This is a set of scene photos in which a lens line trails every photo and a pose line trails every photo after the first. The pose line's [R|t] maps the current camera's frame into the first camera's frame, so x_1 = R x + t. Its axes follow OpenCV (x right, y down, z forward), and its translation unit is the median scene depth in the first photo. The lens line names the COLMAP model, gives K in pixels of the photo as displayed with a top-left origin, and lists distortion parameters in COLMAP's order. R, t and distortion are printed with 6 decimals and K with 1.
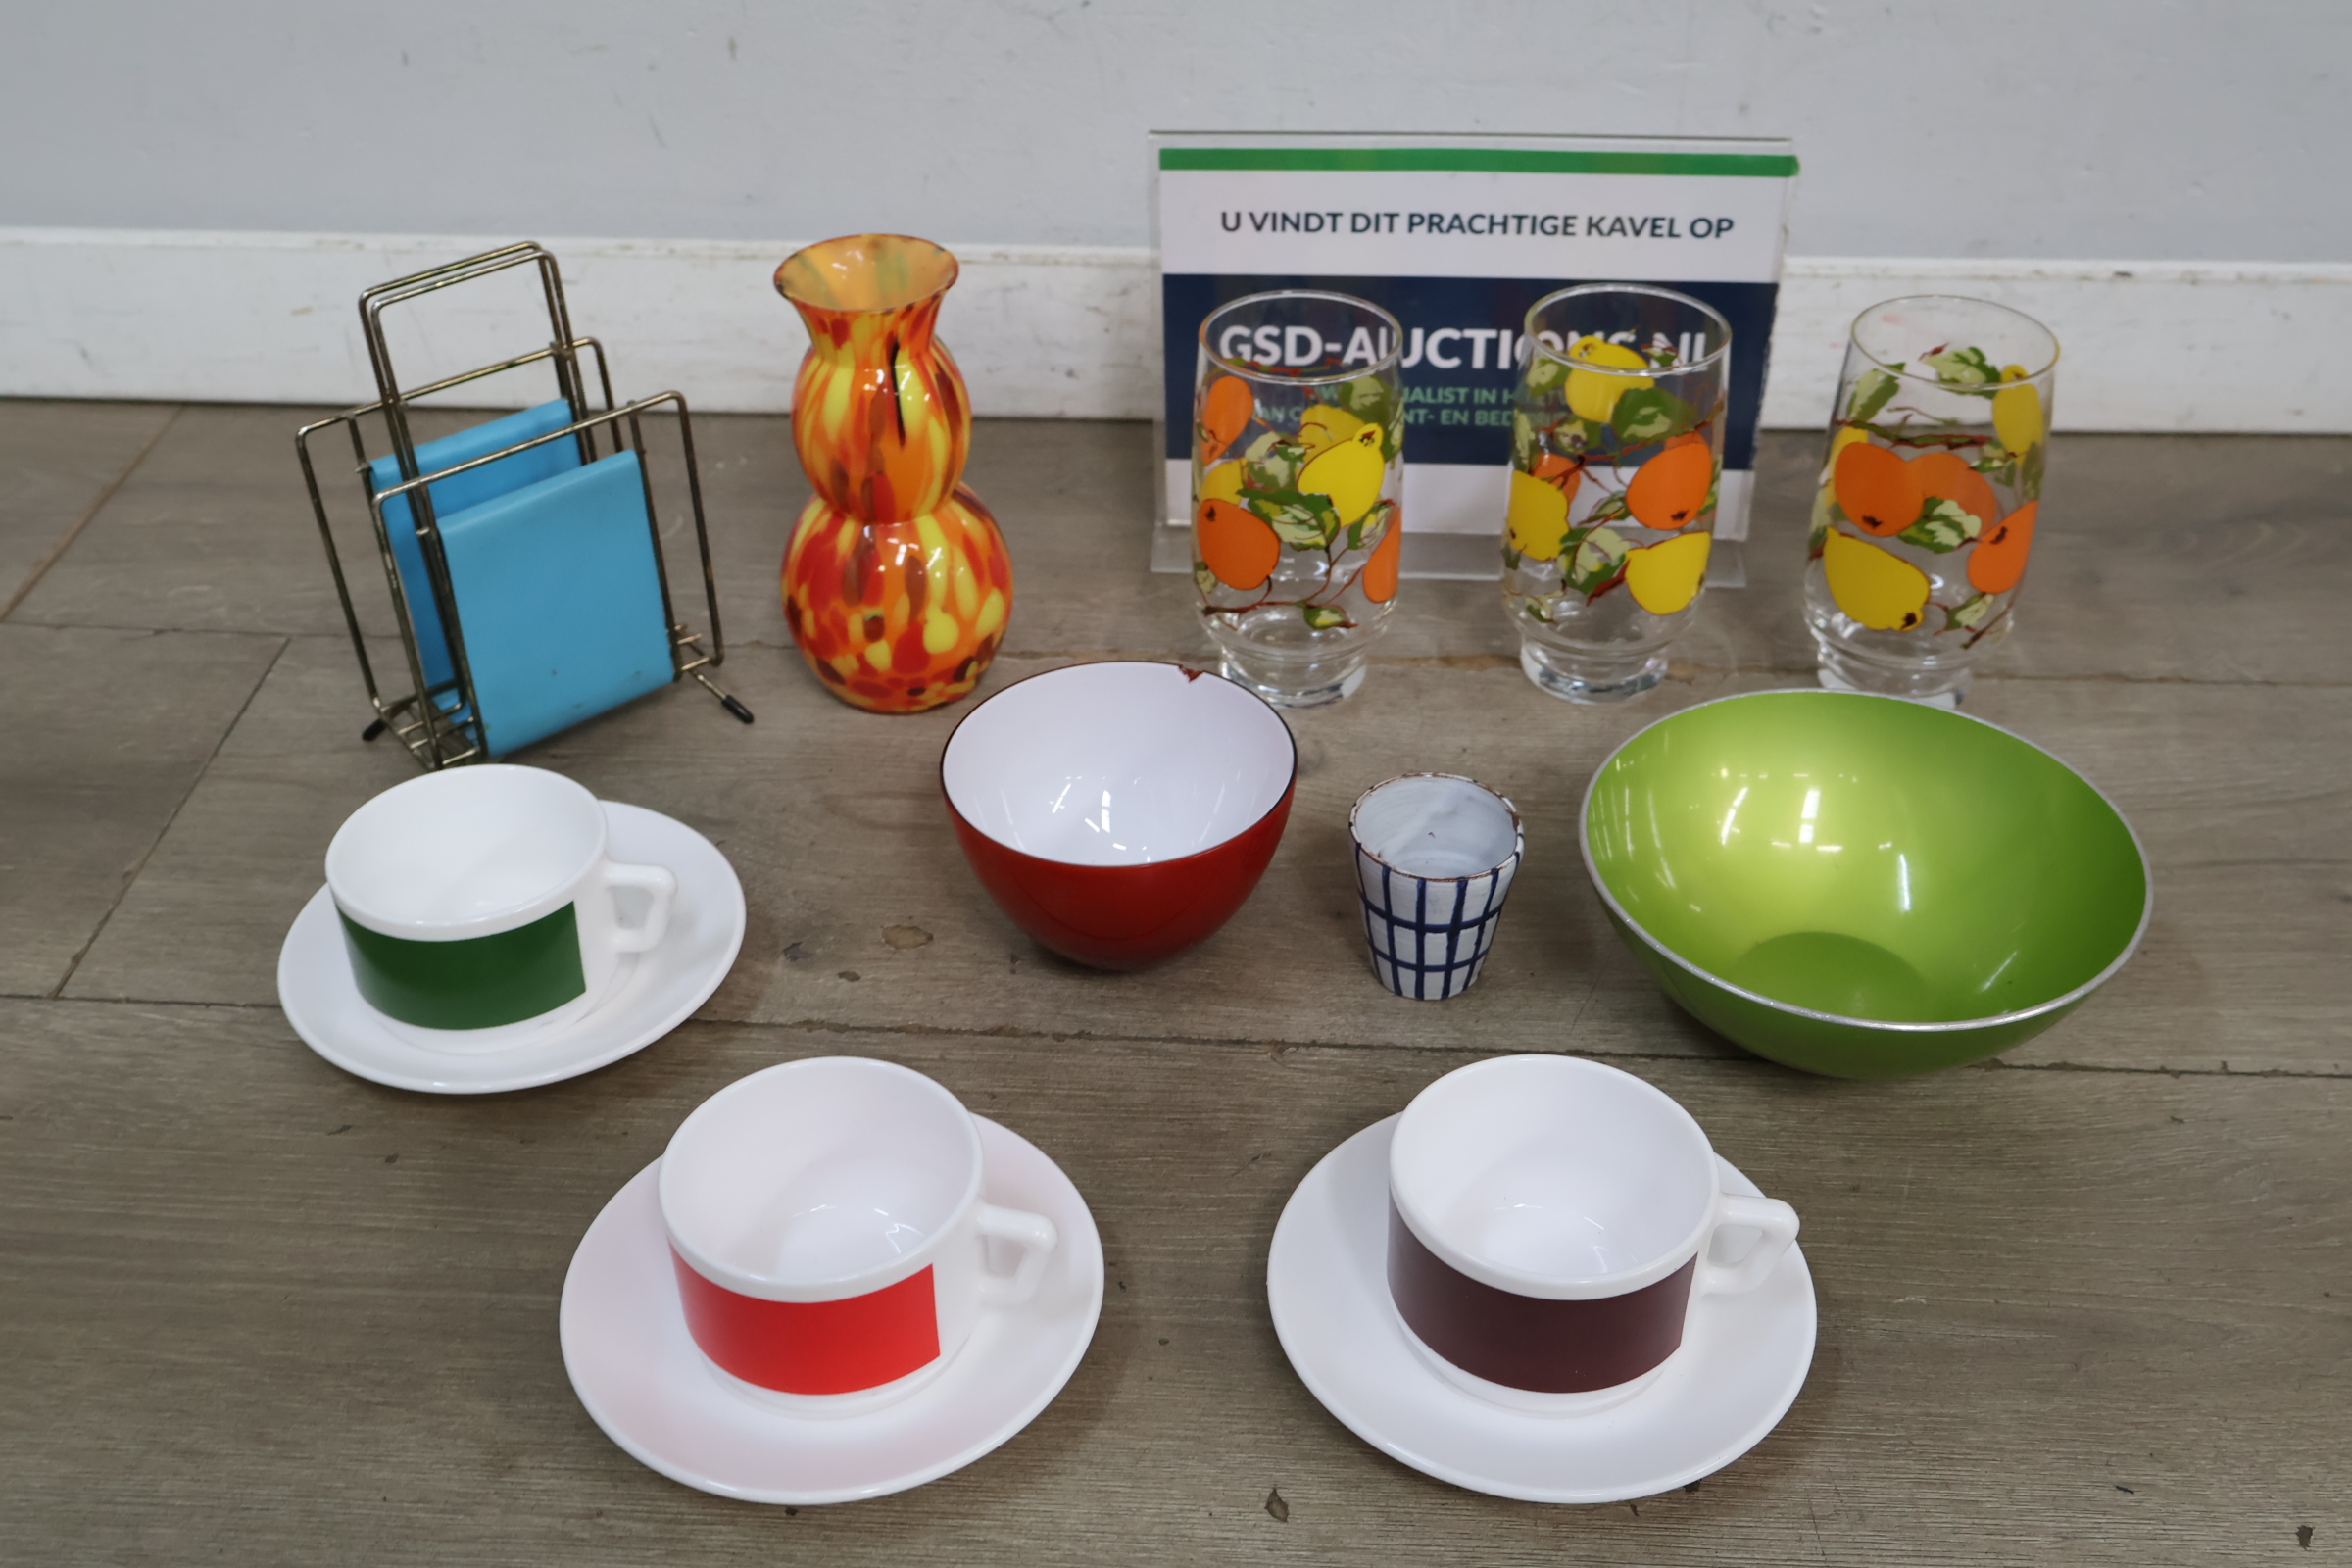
lens RADIAL K [[2575.9, 0, 1170.8], [0, 2575.9, 802.5], [0, 0, 1]] dist [0.008279, 0.000000]
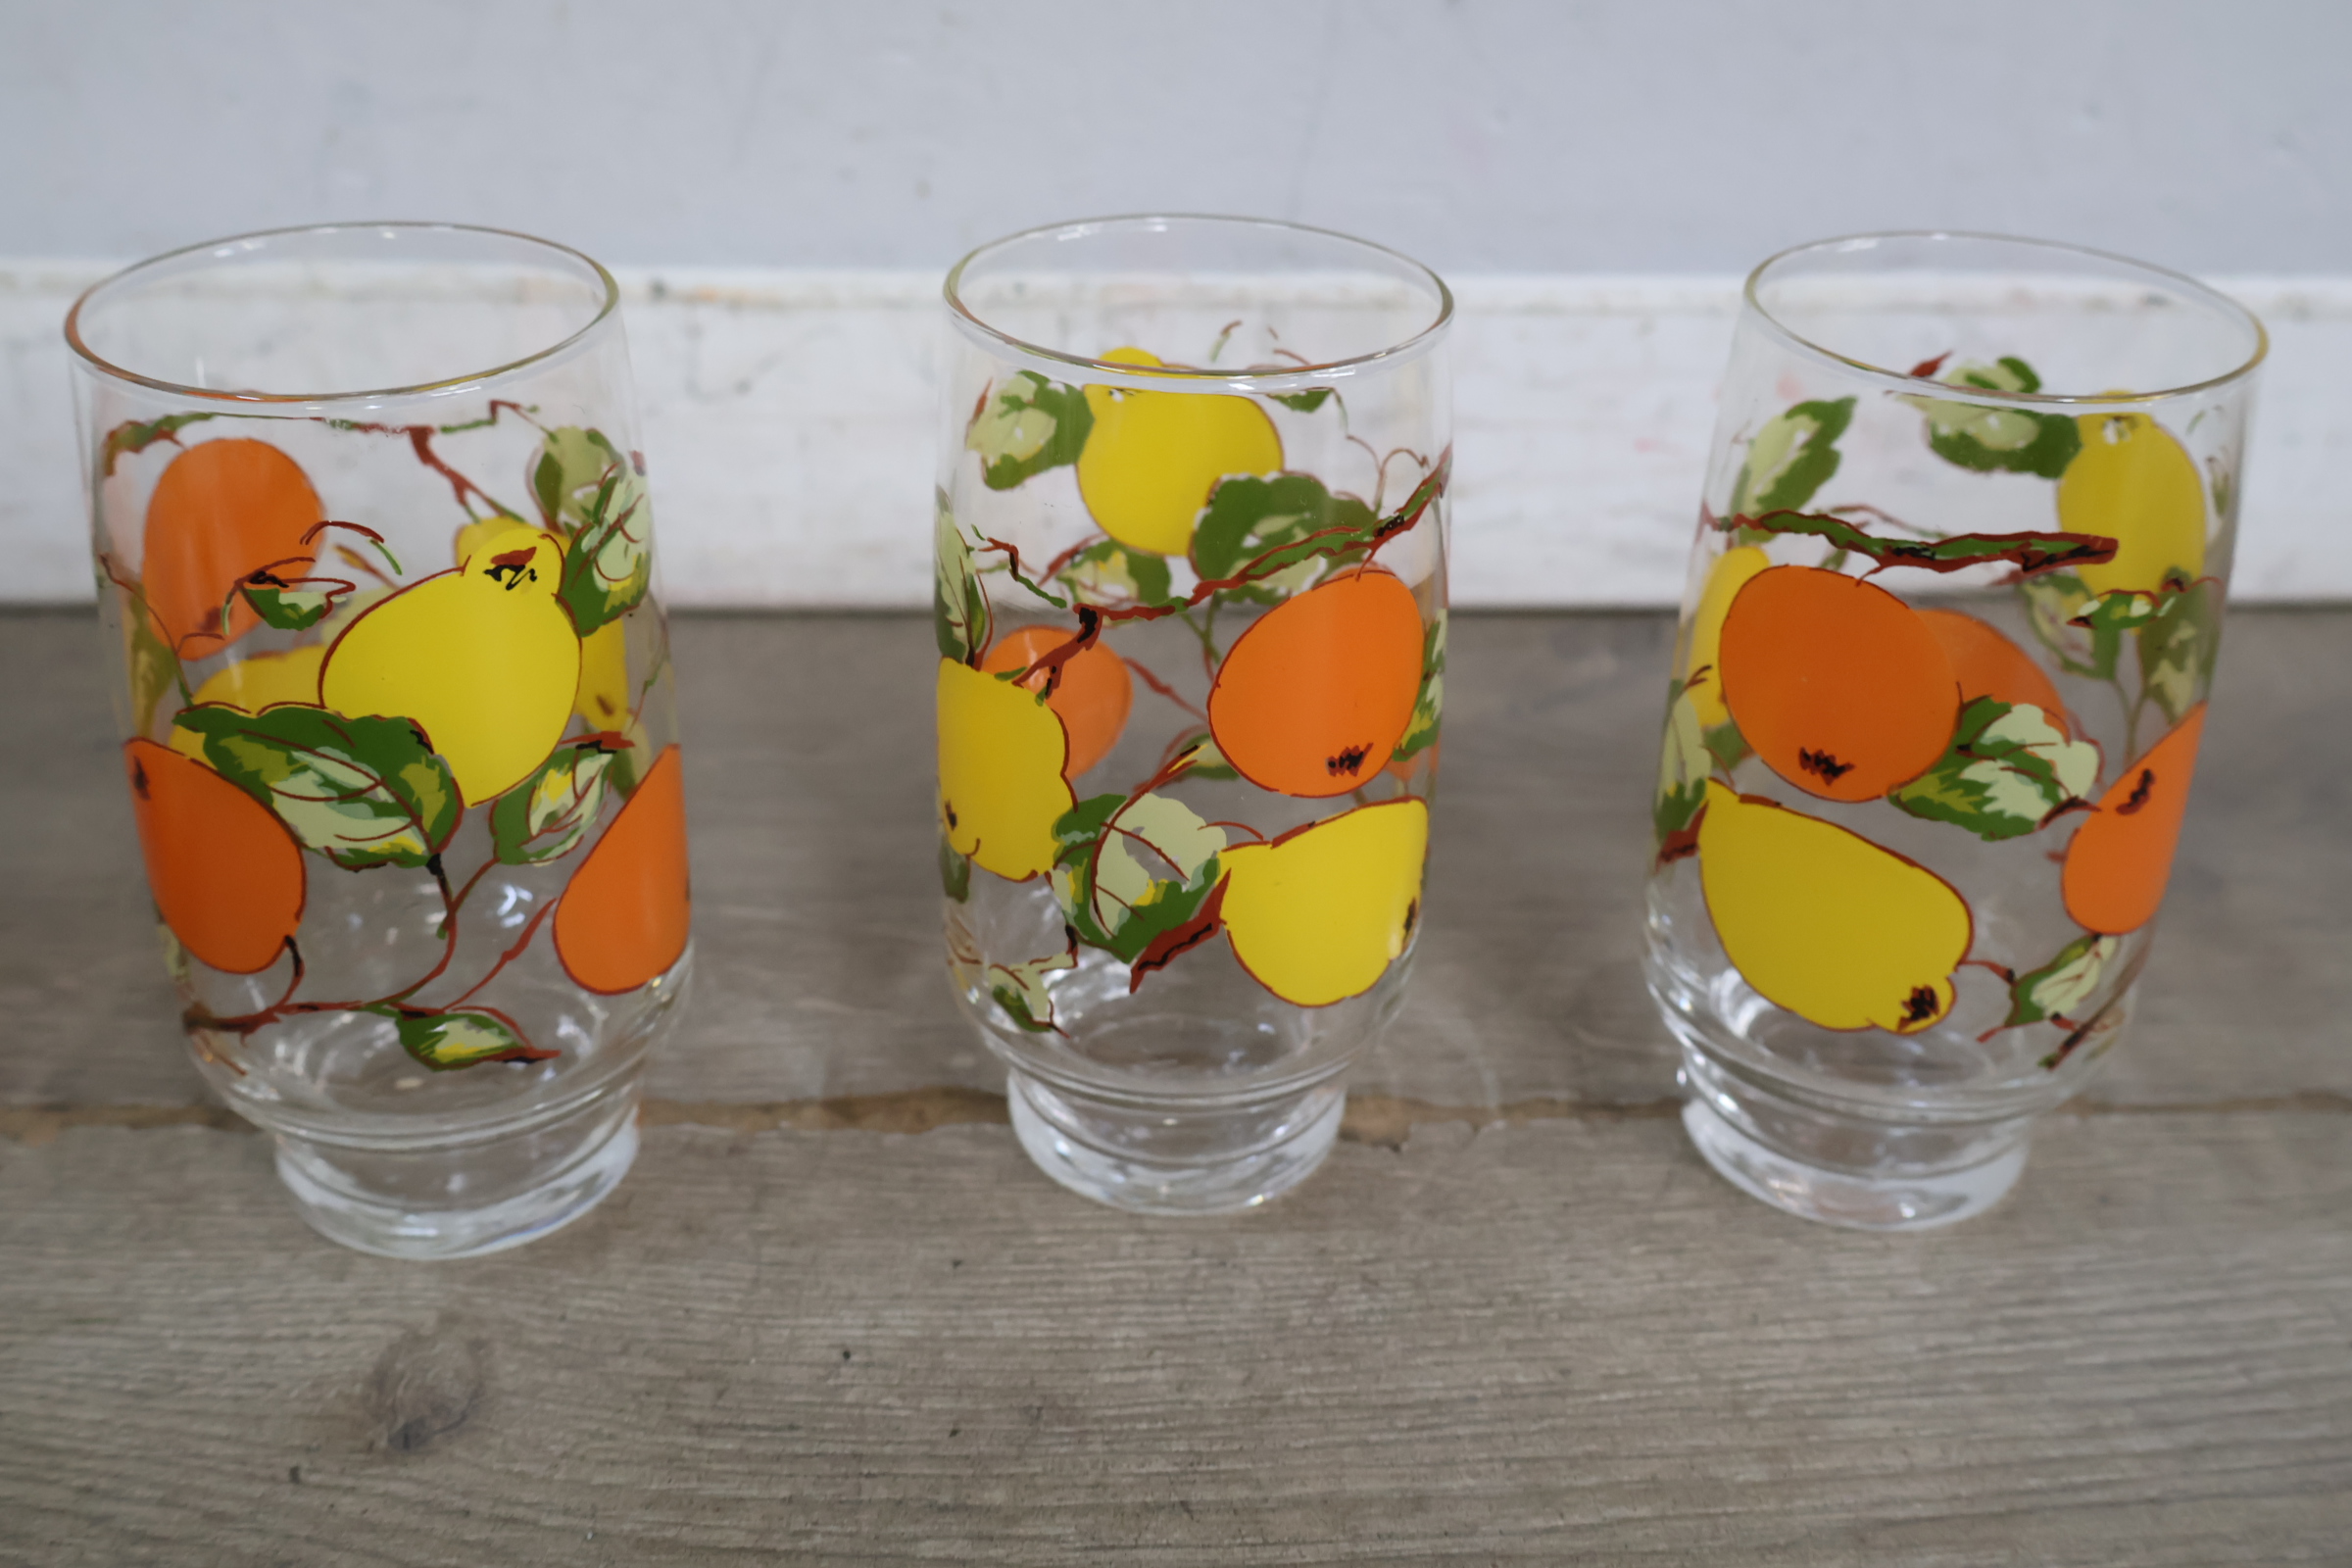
lens RADIAL K [[2575.9, 0, 1194.2], [0, 2575.9, 763.2], [0, 0, 1]] dist [0.008279, 0.000000]
pose [[0.993288, -0.019578, 0.113997, 0.130209], [0.033729, 0.991763, -0.123566, -0.063306], [-0.110639, 0.126582, 0.985767, 0.619400]]
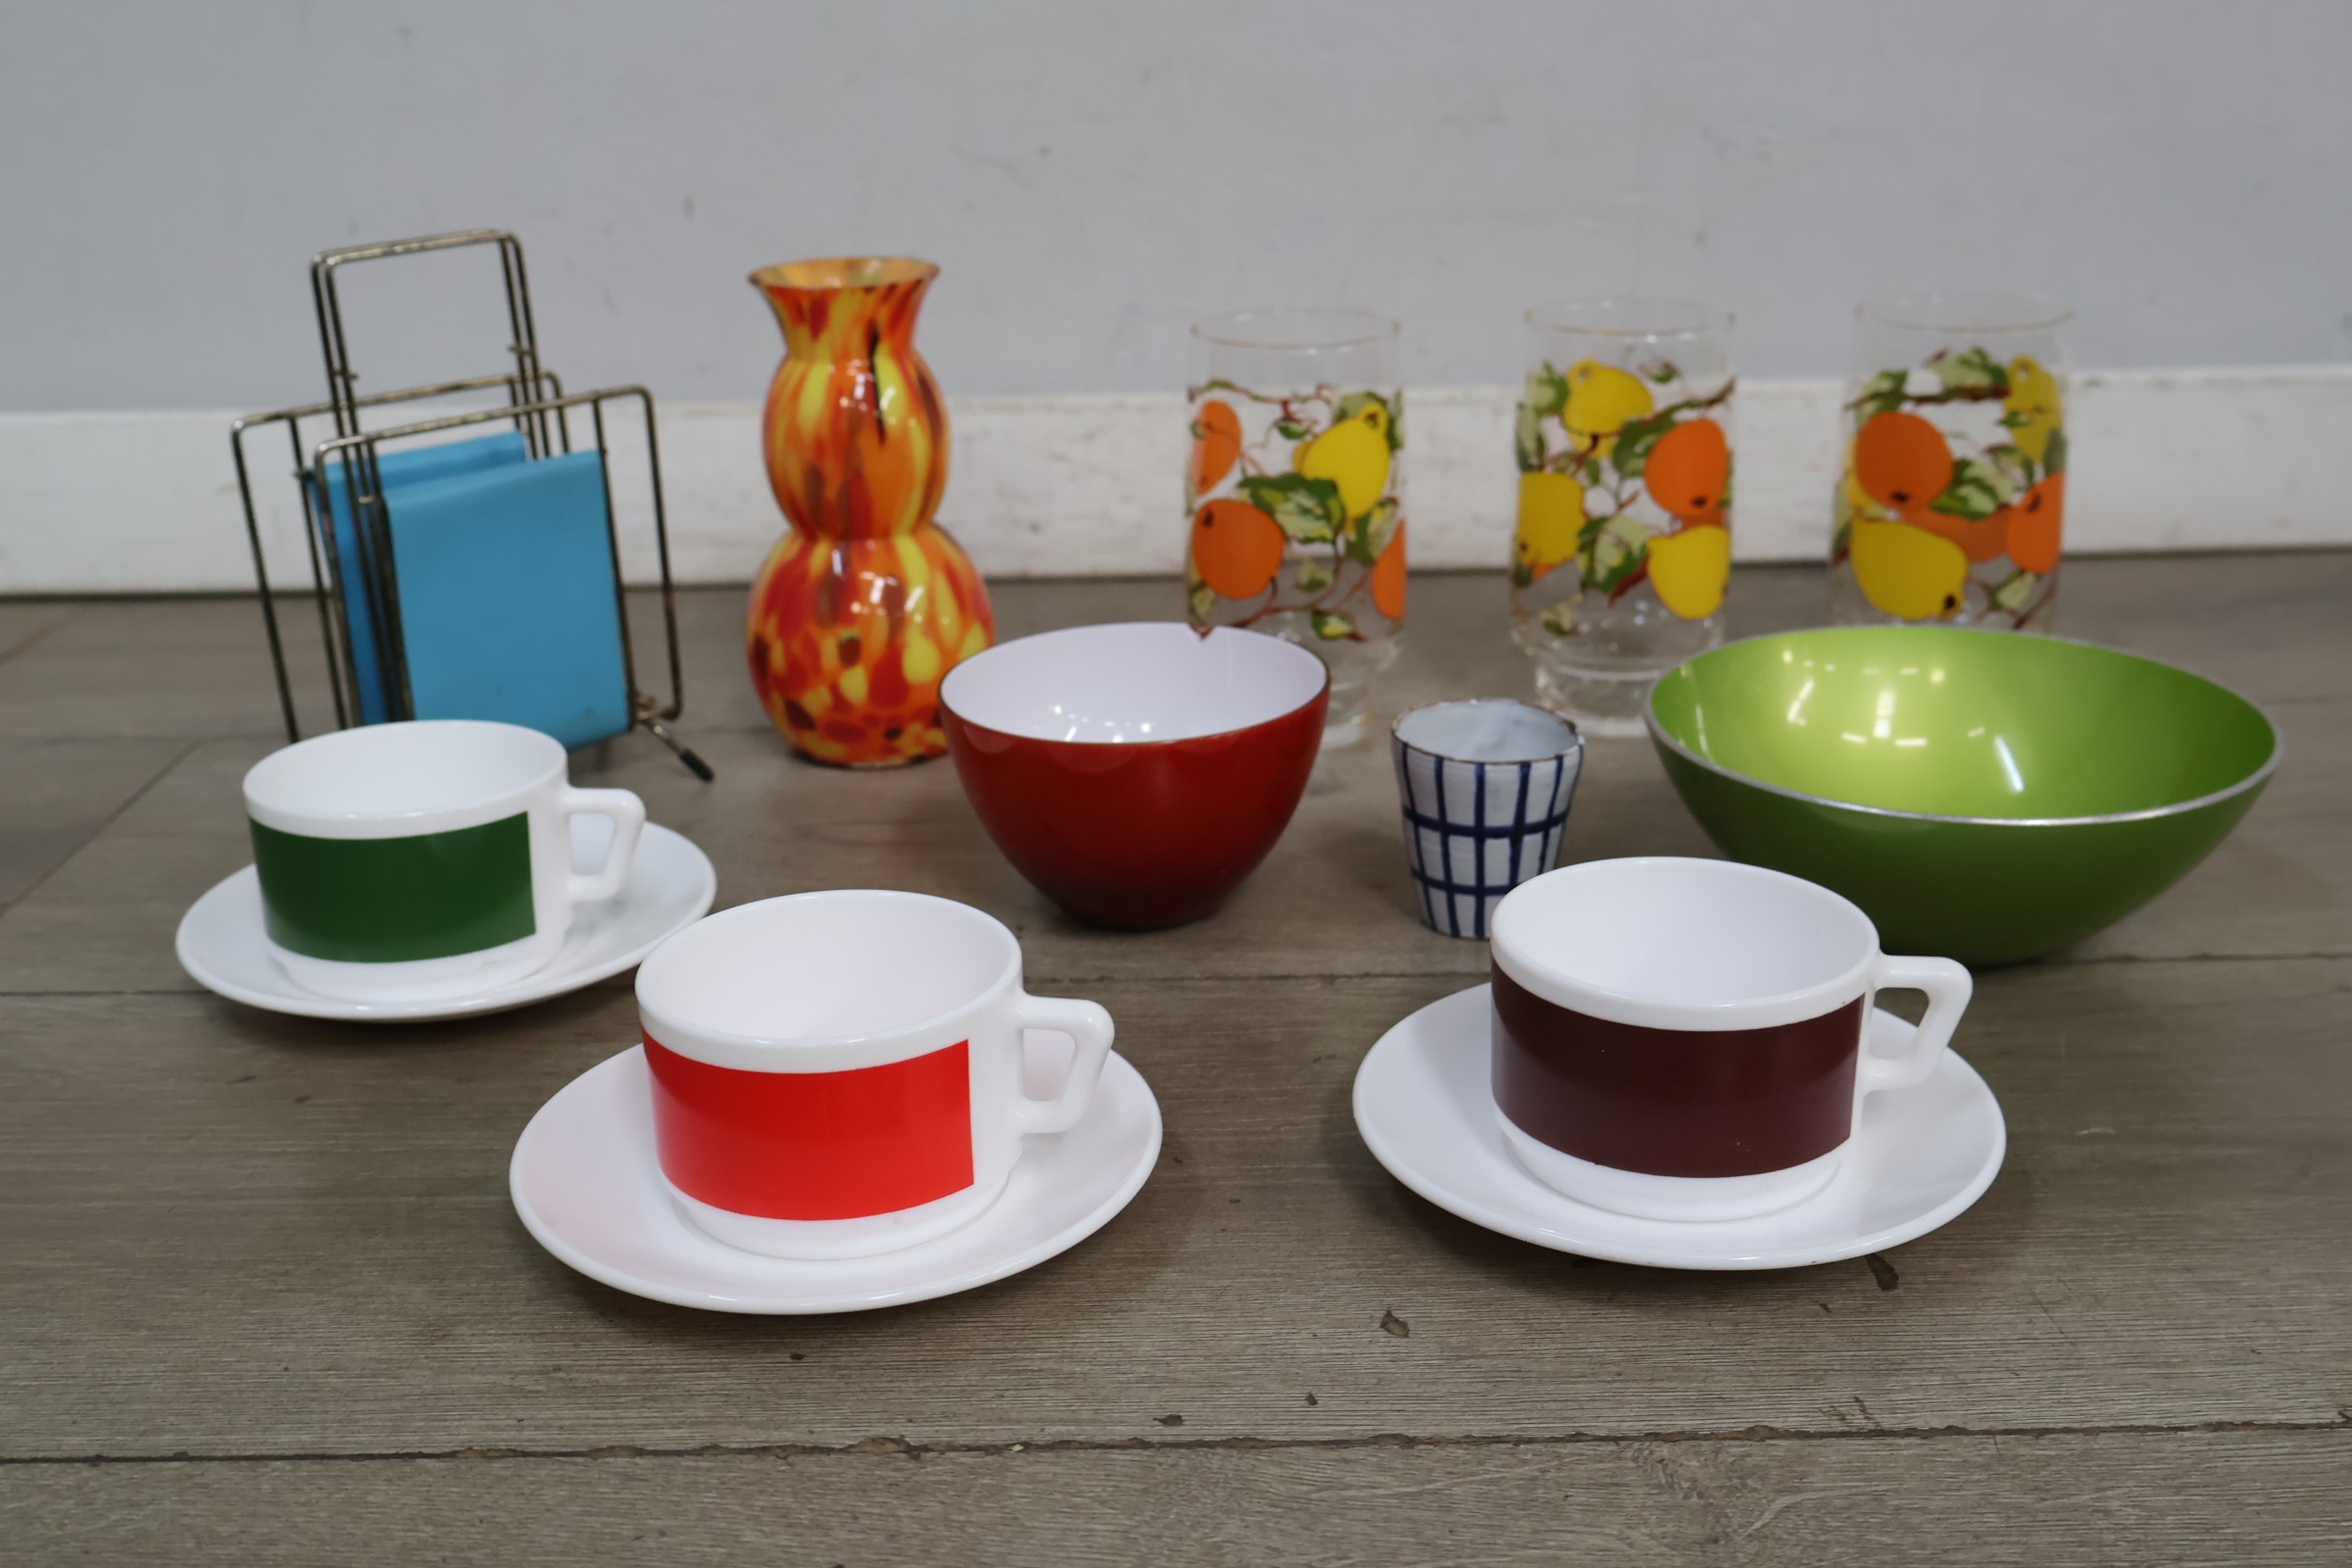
lens RADIAL K [[2575.9, 0, 1181.6], [0, 2575.9, 745.5], [0, 0, 1]] dist [0.008279, 0.000000]
pose [[0.998192, -0.027085, 0.053650, -0.048252], [0.041378, 0.957140, -0.286655, 0.243373], [-0.043587, 0.288357, 0.956530, 0.122982]]
